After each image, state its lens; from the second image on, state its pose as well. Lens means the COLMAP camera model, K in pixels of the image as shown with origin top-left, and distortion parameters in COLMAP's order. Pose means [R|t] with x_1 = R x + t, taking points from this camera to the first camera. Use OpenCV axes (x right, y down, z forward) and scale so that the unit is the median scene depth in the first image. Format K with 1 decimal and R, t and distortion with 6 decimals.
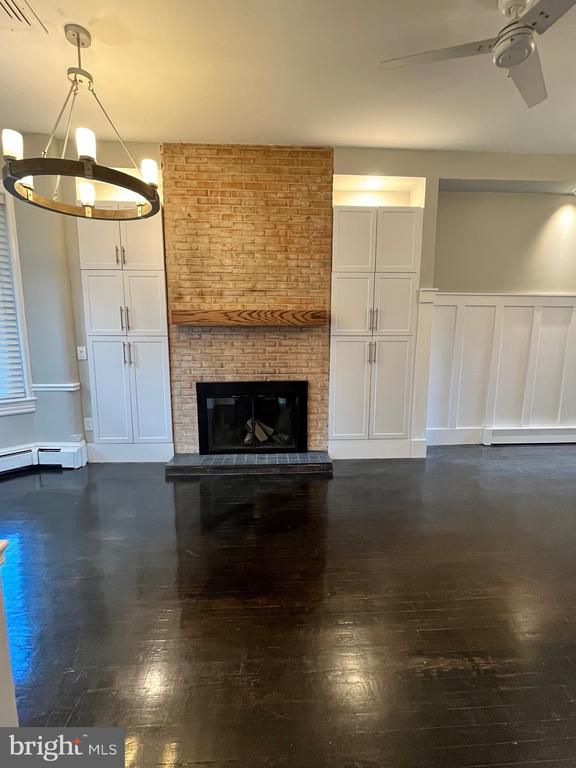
lens RADIAL K [[361.5, 0, 287.8], [0, 361.5, 379.6], [0, 0, 1]] dist [-0.003341, 0.000018]
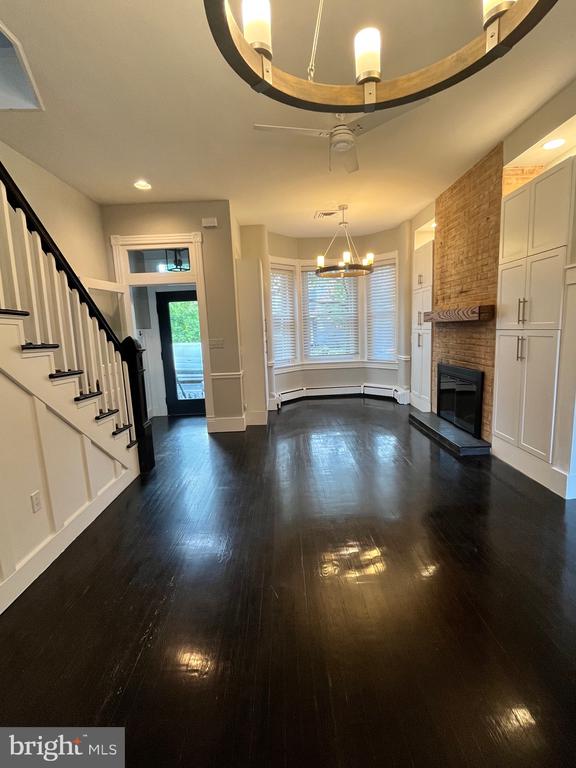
lens RADIAL K [[361.5, 0, 287.9], [0, 361.5, 383.7], [0, 0, 1]] dist [-0.003341, 0.000018]
pose [[-0.053736, 0.148606, -0.987435, 1.185755], [-0.104803, 0.982563, 0.153576, -0.068864], [0.993040, 0.111738, -0.037224, 0.497799]]
